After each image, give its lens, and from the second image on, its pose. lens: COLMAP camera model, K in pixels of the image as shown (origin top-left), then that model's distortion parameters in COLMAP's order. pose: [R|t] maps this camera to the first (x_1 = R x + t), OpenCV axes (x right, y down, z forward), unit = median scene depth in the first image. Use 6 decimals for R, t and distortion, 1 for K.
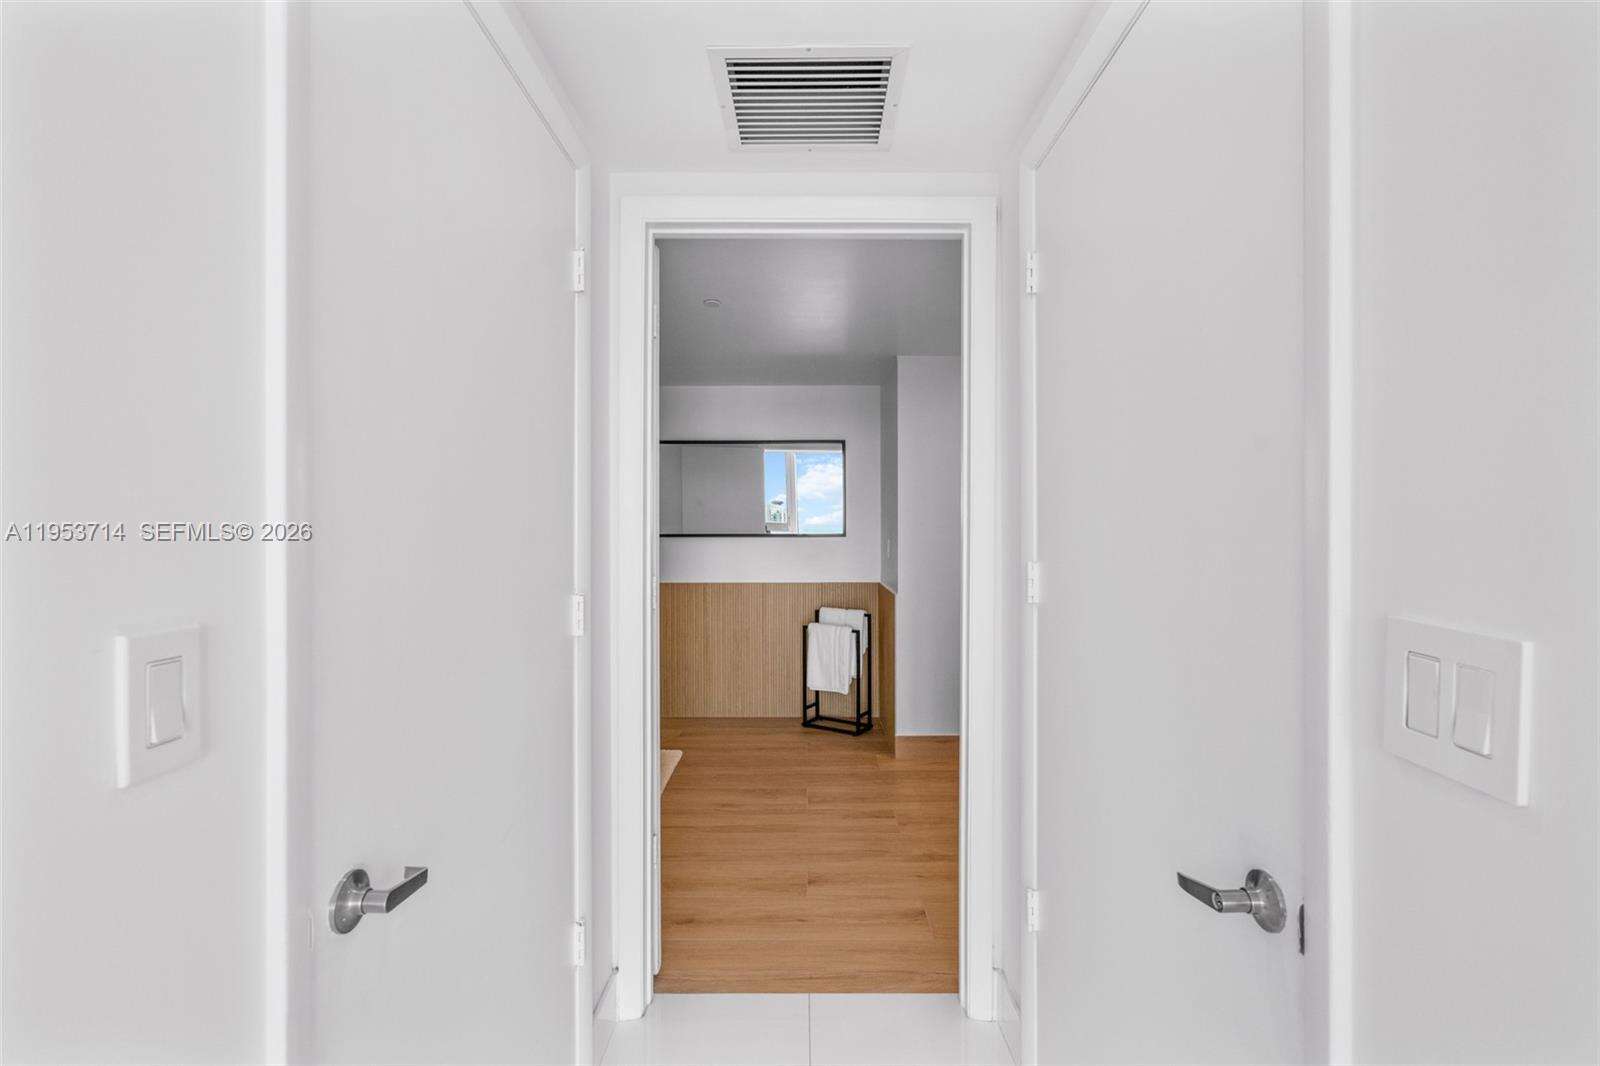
lens RADIAL K [[725.2, 0, 809.0], [0, 725.2, 532.3], [0, 0, 1]] dist [0.001868, 0.000605]
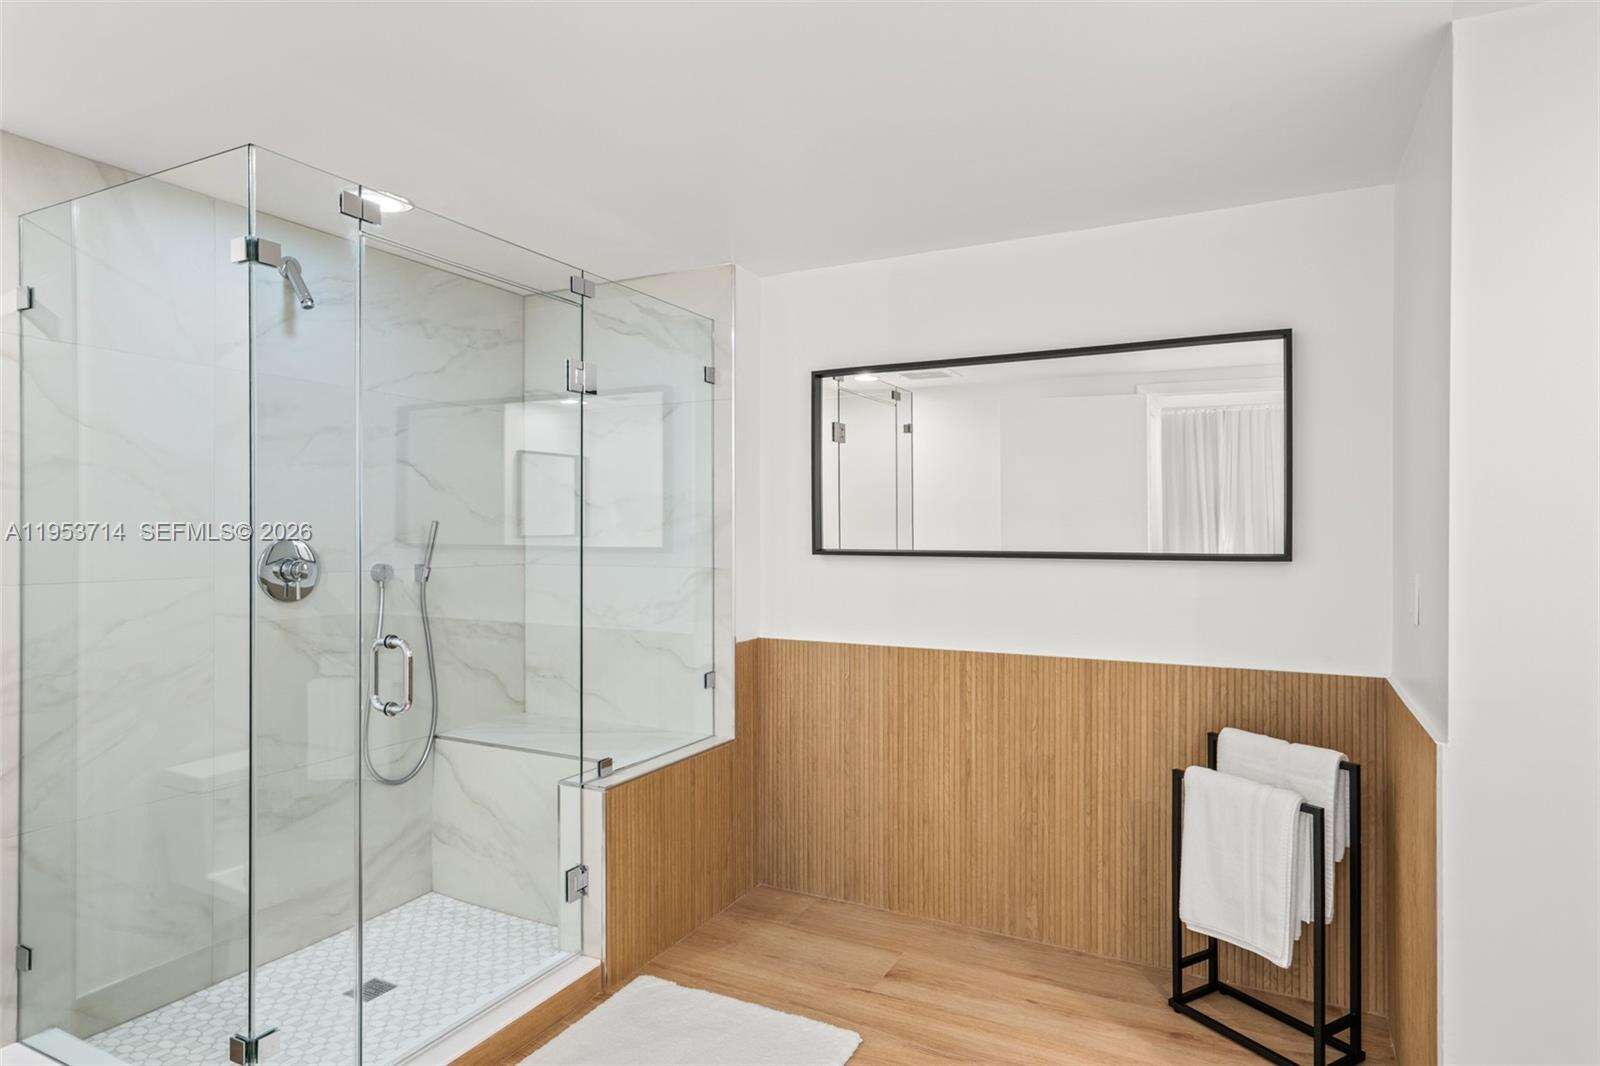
lens RADIAL K [[912.6, 0, 813.6], [0, 912.6, 534.0], [0, 0, 1]] dist [0.009122, 0.003197]
pose [[0.888873, 0.001988, -0.458150, 0.050400], [-0.004813, 0.999976, -0.004999, -0.005590], [0.458129, 0.006649, 0.888861, 0.432240]]
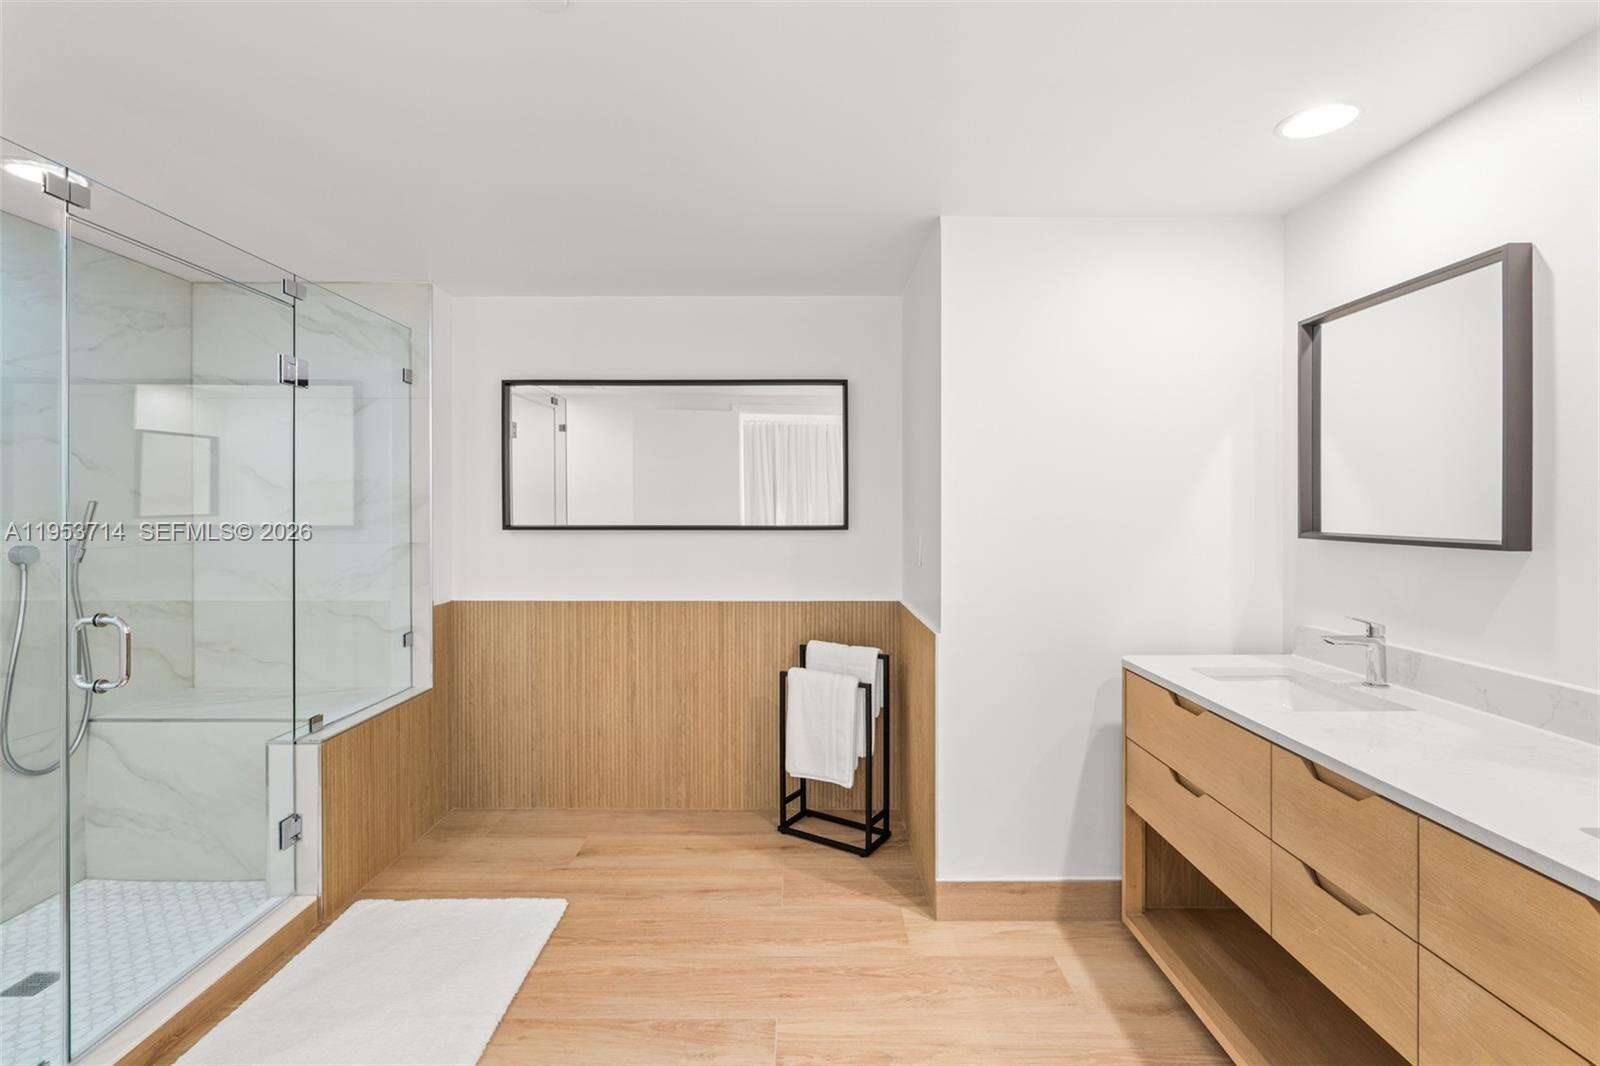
lens RADIAL K [[725.2, 0, 811.8], [0, 725.2, 511.1], [0, 0, 1]] dist [0.001868, 0.000605]
pose [[0.999981, -0.000932, 0.006174, 0.015584], [0.000980, 0.999969, -0.007772, -0.005307], [-0.006167, 0.007778, 0.999951, 0.375403]]
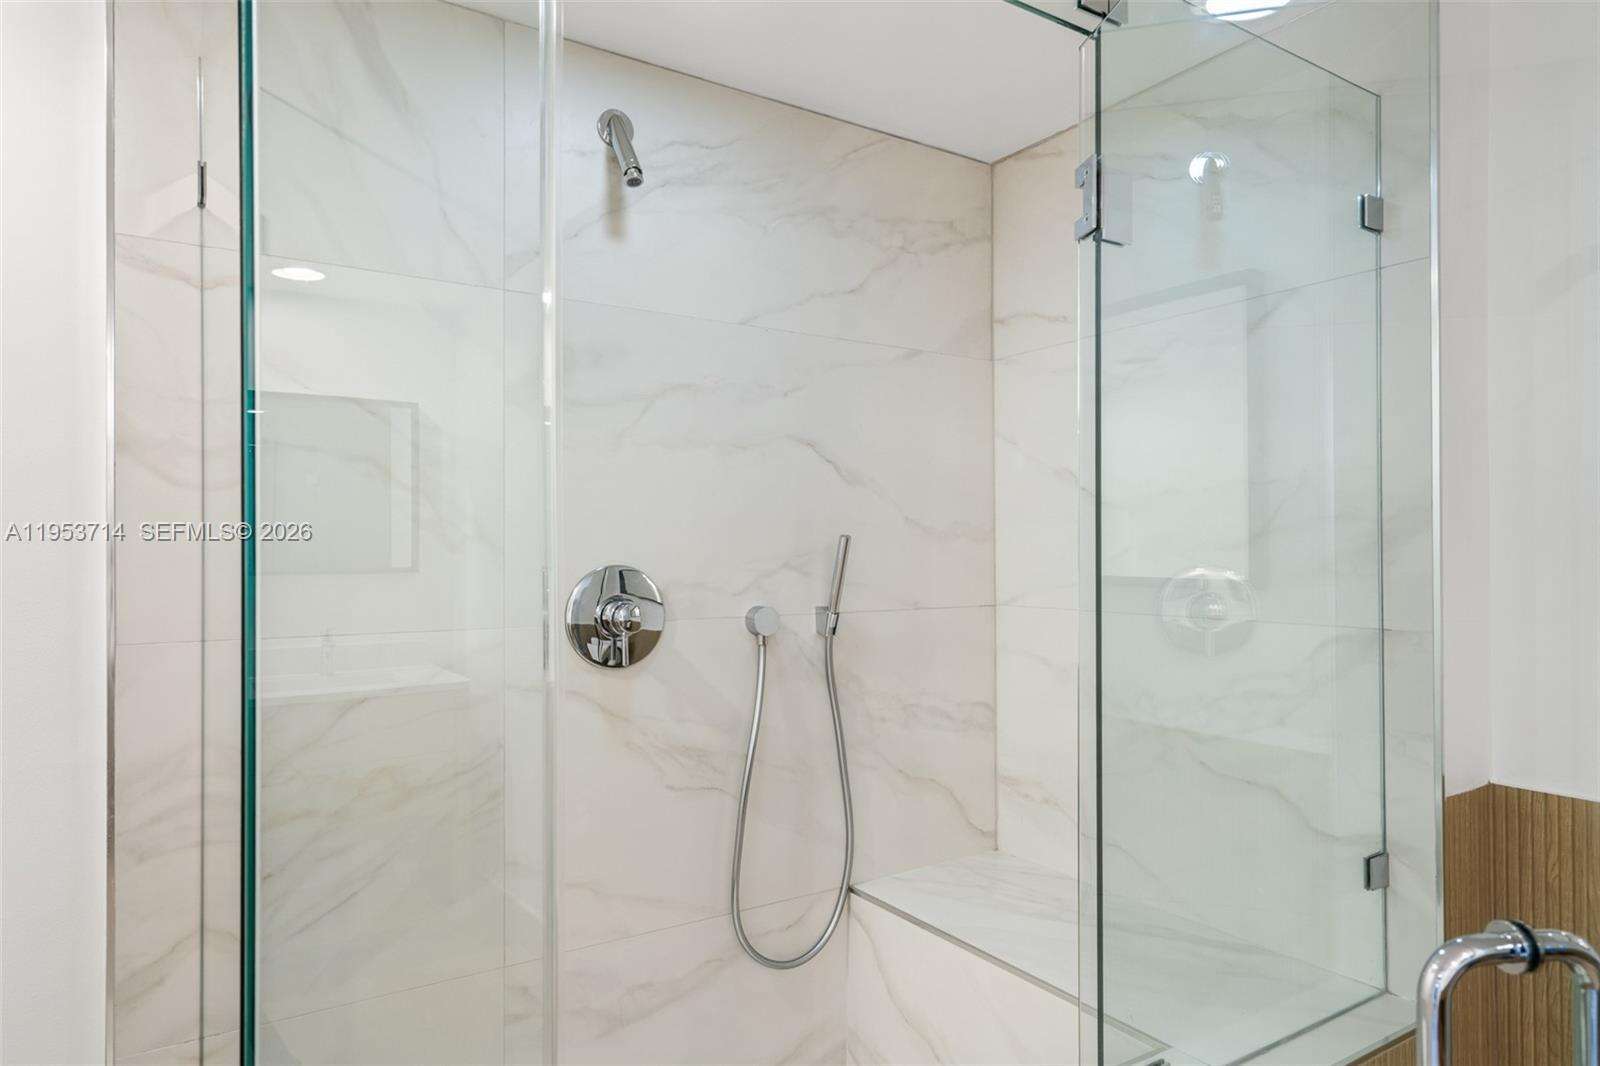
lens RADIAL K [[936.2, 0, 795.8], [0, 936.2, 543.5], [0, 0, 1]] dist [-0.002057, 0.006373]
pose [[0.525947, -0.006762, -0.850491, -0.152968], [-0.003062, 0.999947, -0.009843, -0.009075], [0.850512, 0.007781, 0.525898, 0.653241]]
